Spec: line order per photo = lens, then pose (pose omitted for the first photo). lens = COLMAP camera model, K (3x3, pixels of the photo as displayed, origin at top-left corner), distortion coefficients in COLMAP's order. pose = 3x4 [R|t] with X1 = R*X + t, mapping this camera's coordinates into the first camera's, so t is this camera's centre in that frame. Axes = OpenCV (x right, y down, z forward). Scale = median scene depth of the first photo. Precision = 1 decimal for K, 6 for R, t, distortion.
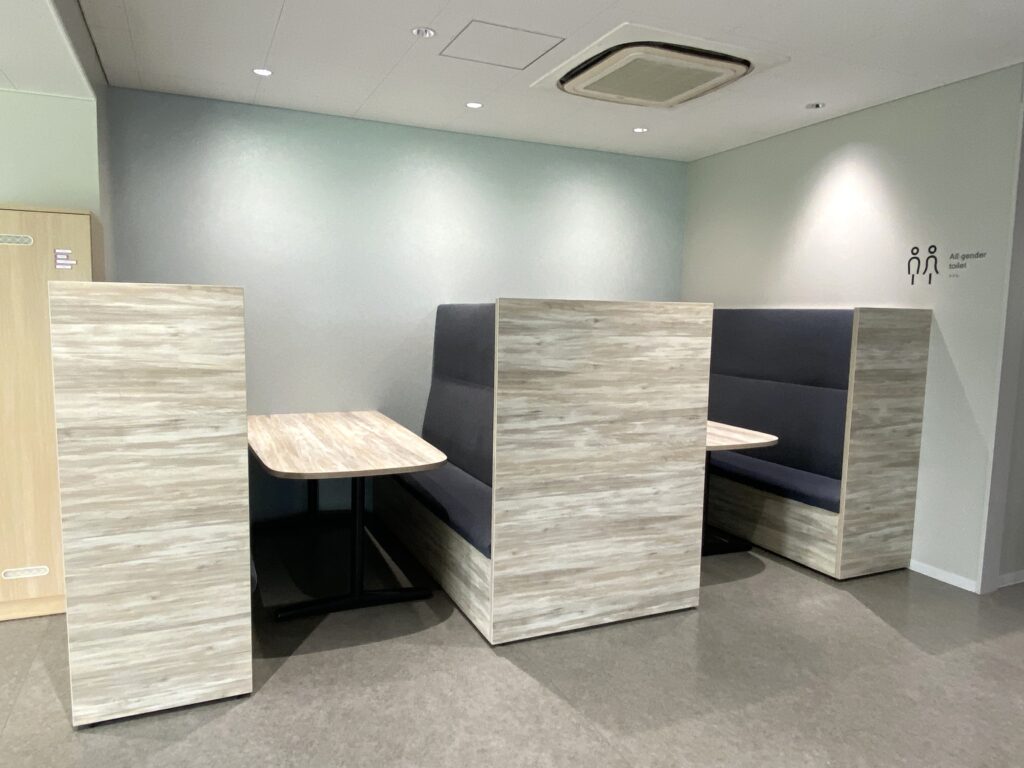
lens RADIAL K [[698.2, 0, 512.0], [0, 698.2, 384.0], [0, 0, 1]] dist [0.005209, -0.001149]
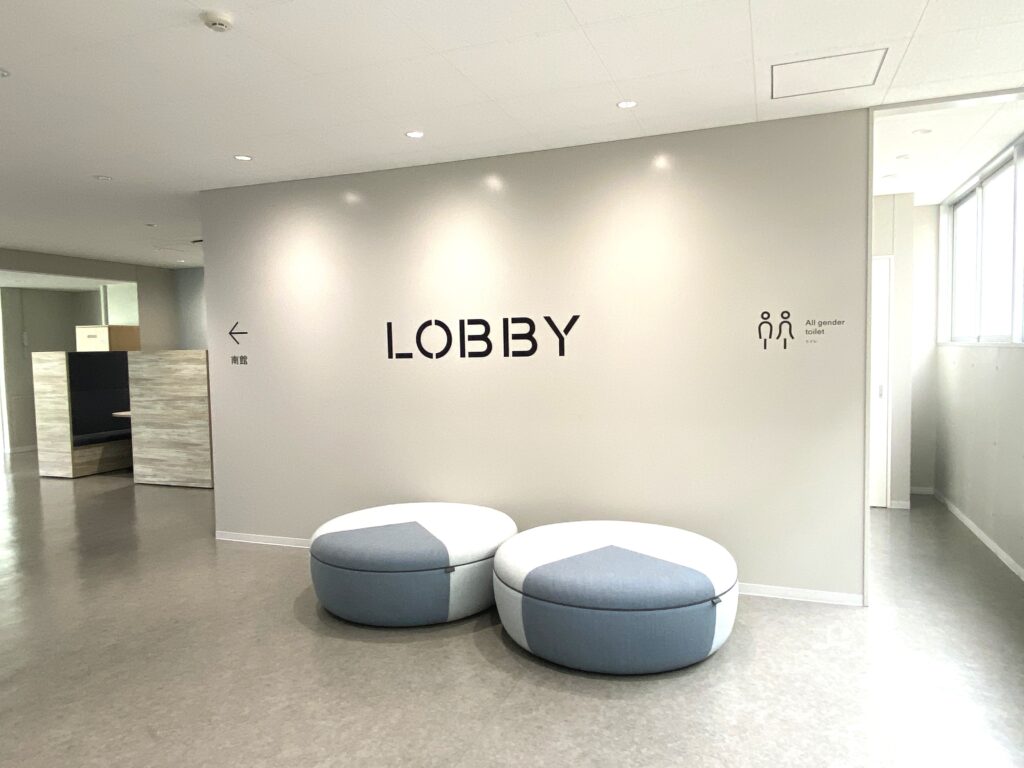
lens RADIAL K [[698.2, 0, 512.0], [0, 698.2, 384.0], [0, 0, 1]] dist [0.005209, -0.001149]
pose [[0.705168, 0.023331, -0.708656, 2.680427], [-0.030506, 0.999531, 0.002551, -0.043979], [0.708384, 0.019820, 0.705549, 0.134533]]
